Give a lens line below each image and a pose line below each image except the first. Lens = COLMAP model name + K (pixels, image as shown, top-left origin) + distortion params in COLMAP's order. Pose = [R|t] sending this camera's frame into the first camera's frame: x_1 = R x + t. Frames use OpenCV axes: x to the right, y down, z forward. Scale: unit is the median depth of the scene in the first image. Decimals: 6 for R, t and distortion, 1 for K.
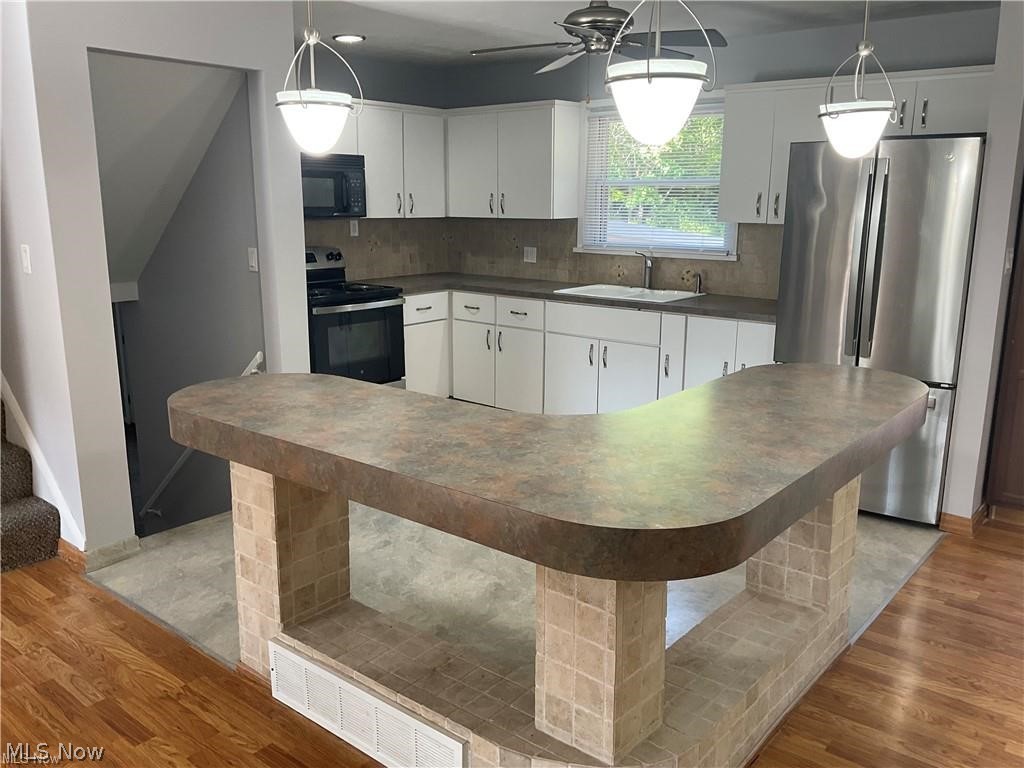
lens RADIAL K [[843.9, 0, 512.0], [0, 843.9, 384.0], [0, 0, 1]] dist [0.092478, -0.180006]
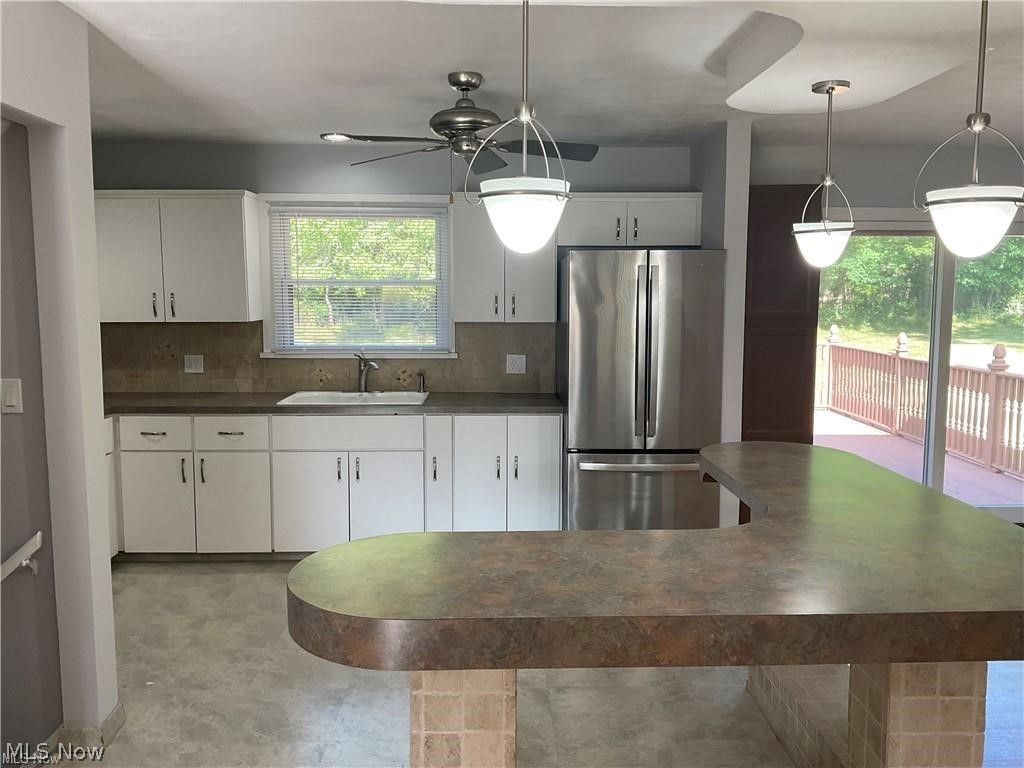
lens RADIAL K [[846.1, 0, 499.3], [0, 846.1, 379.7], [0, 0, 1]] dist [0.087093, -0.131728]
pose [[0.749902, -0.072030, 0.657616, -0.488290], [0.145887, 0.987589, -0.058187, -0.068599], [-0.645263, 0.139572, 0.751103, 0.265227]]
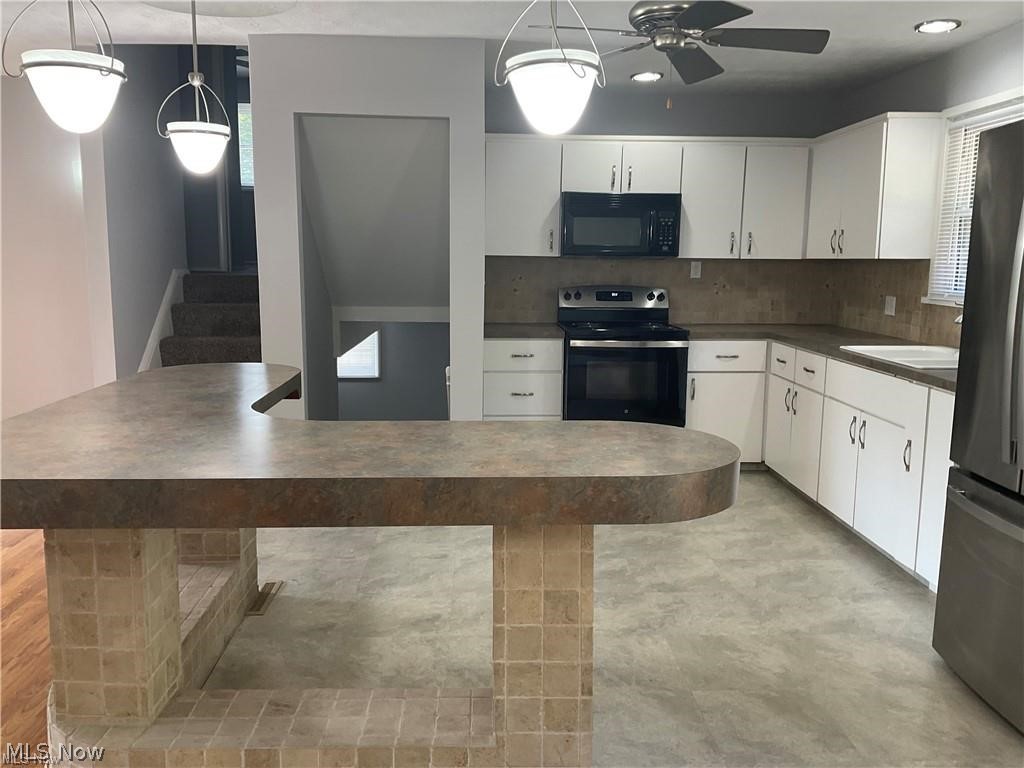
lens RADIAL K [[843.9, 0, 512.0], [0, 843.9, 384.0], [0, 0, 1]] dist [0.092478, -0.180006]
pose [[0.662200, 0.114387, -0.740545, 0.611978], [-0.170160, 0.985416, 0.000052, -0.030761], [0.729751, 0.125977, 0.672007, 0.329142]]
